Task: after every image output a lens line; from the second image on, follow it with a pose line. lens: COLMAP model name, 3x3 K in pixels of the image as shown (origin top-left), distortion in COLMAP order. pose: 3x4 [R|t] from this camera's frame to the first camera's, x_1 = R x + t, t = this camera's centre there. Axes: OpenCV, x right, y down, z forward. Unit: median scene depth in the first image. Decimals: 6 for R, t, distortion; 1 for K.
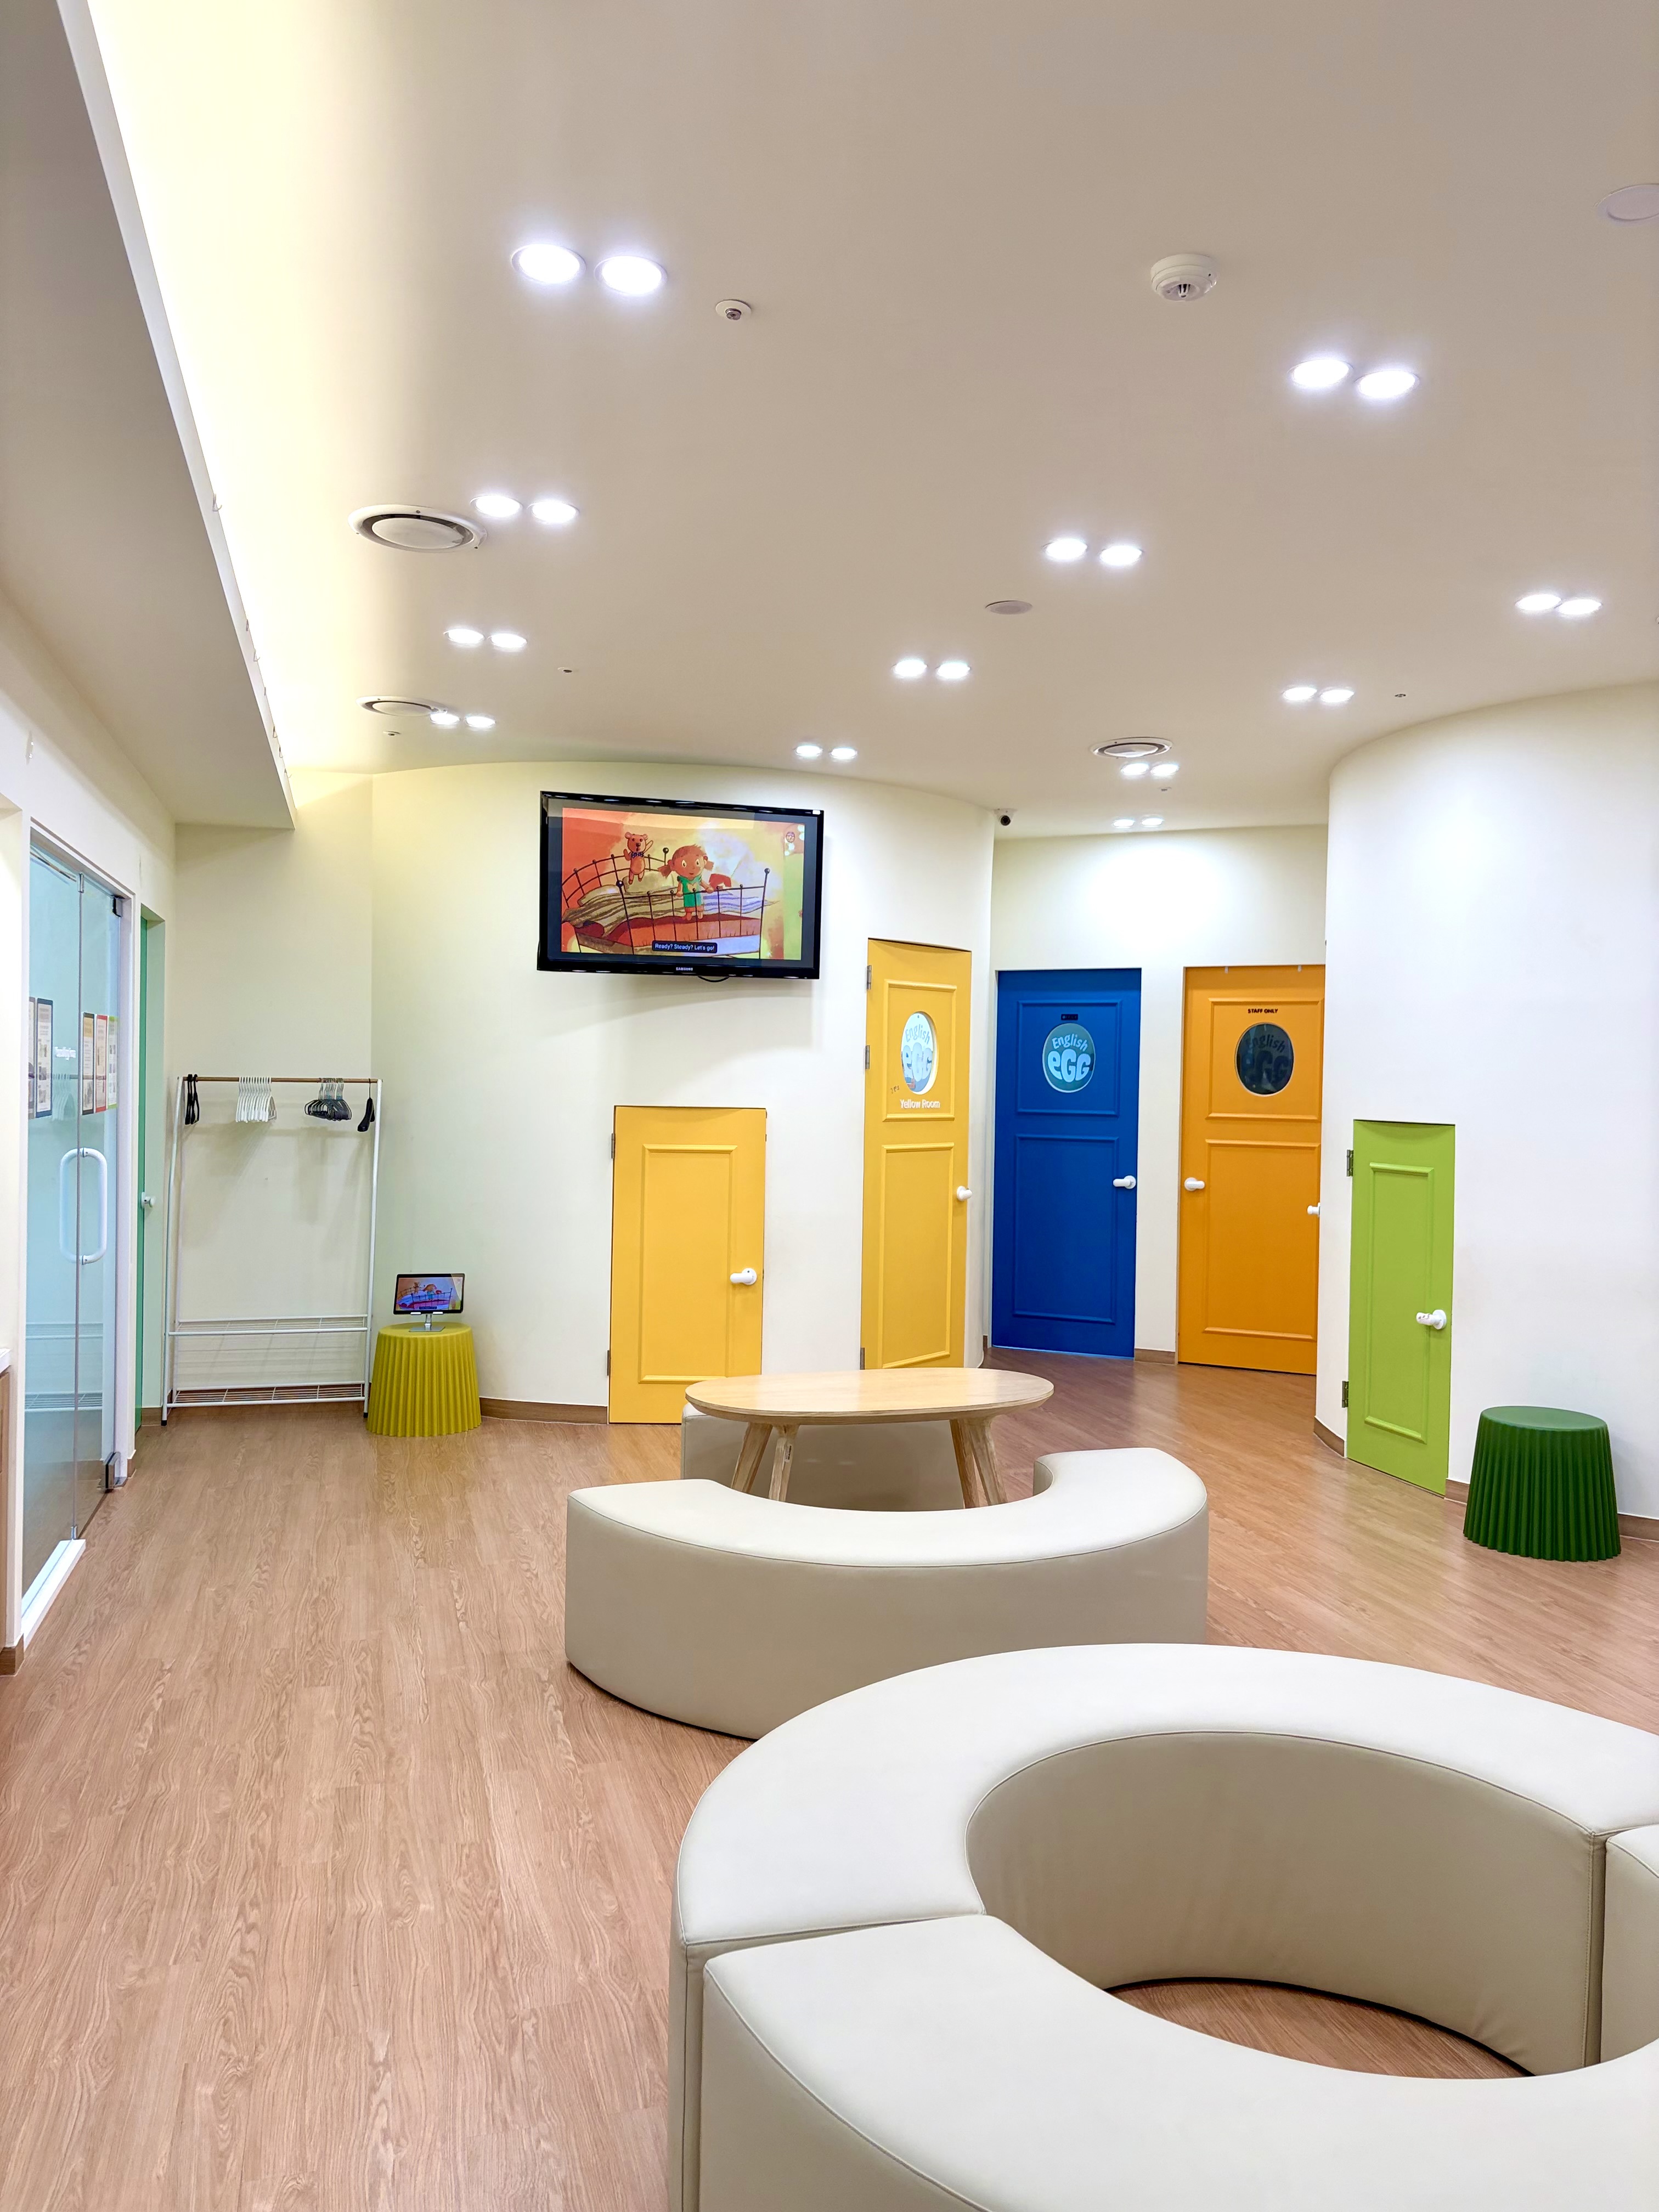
lens RADIAL K [[1692.7, 0, 829.5], [0, 1692.7, 1106.0], [0, 0, 1]] dist [0.007965, -0.010541]
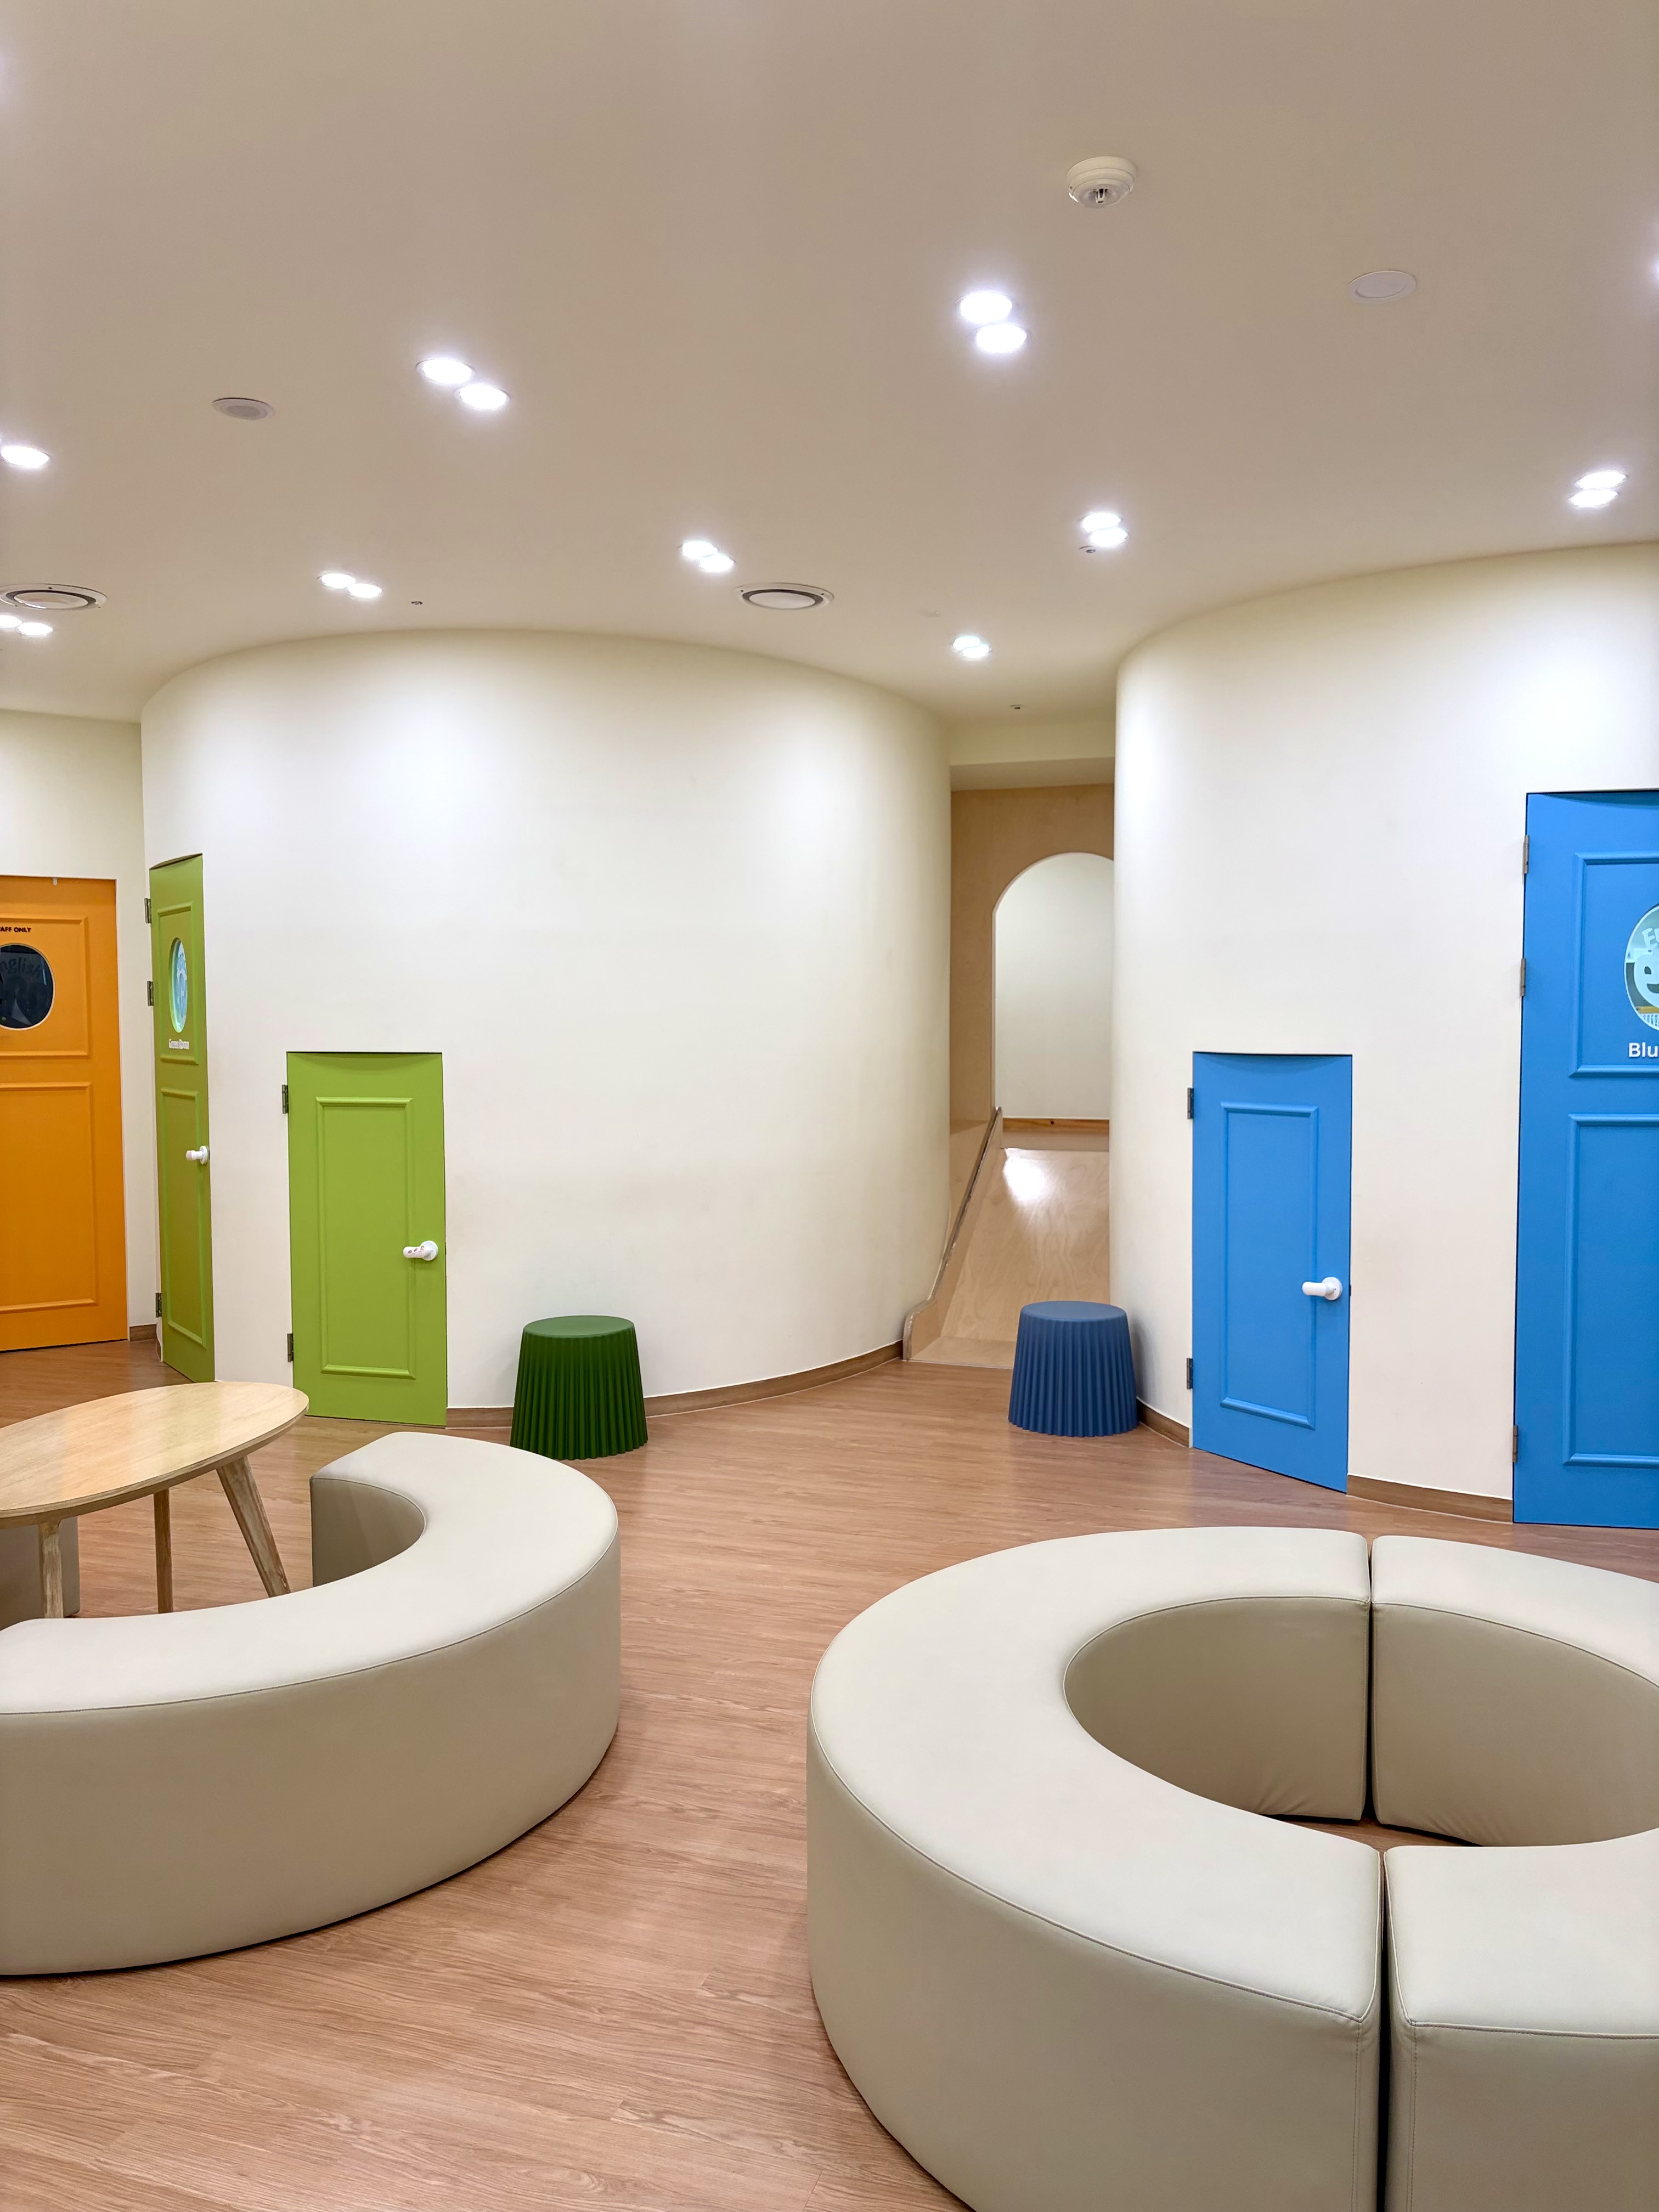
lens RADIAL K [[1692.7, 0, 829.5], [0, 1692.7, 1106.0], [0, 0, 1]] dist [0.007965, -0.010541]
pose [[0.542084, -0.070627, 0.837351, -0.339391], [0.029507, 0.997447, 0.065028, -0.015664], [-0.839806, -0.010543, 0.542784, 0.272232]]
